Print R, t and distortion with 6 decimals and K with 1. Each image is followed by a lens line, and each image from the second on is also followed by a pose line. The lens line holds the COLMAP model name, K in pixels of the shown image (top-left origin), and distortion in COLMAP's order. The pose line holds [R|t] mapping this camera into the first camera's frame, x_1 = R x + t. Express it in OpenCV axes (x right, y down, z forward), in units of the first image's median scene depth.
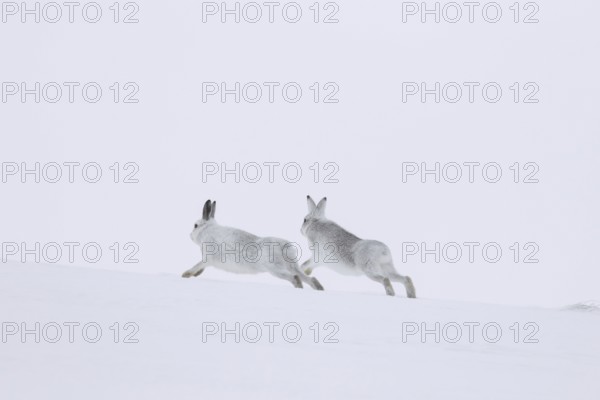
lens RADIAL K [[275.2, 0, 300.3], [0, 275.2, 200.0], [0, 0, 1]] dist [0.001336, 0.000018]
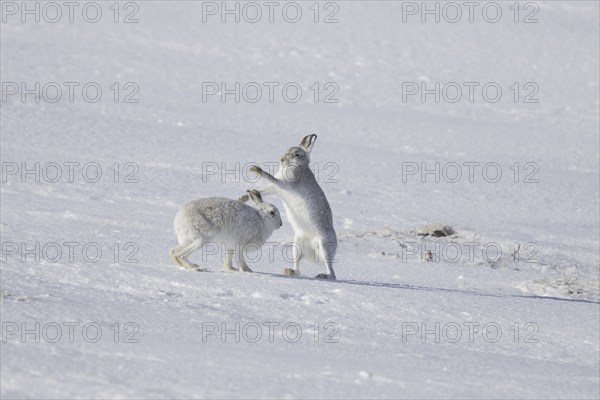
lens RADIAL K [[275.2, 0, 299.7], [0, 275.2, 199.7], [0, 0, 1]] dist [0.001336, 0.000018]
pose [[0.999998, -0.001341, -0.001292, -0.001339], [0.001339, 0.999998, -0.001493, 0.871289], [0.001294, 0.001491, 0.999998, 0.001577]]
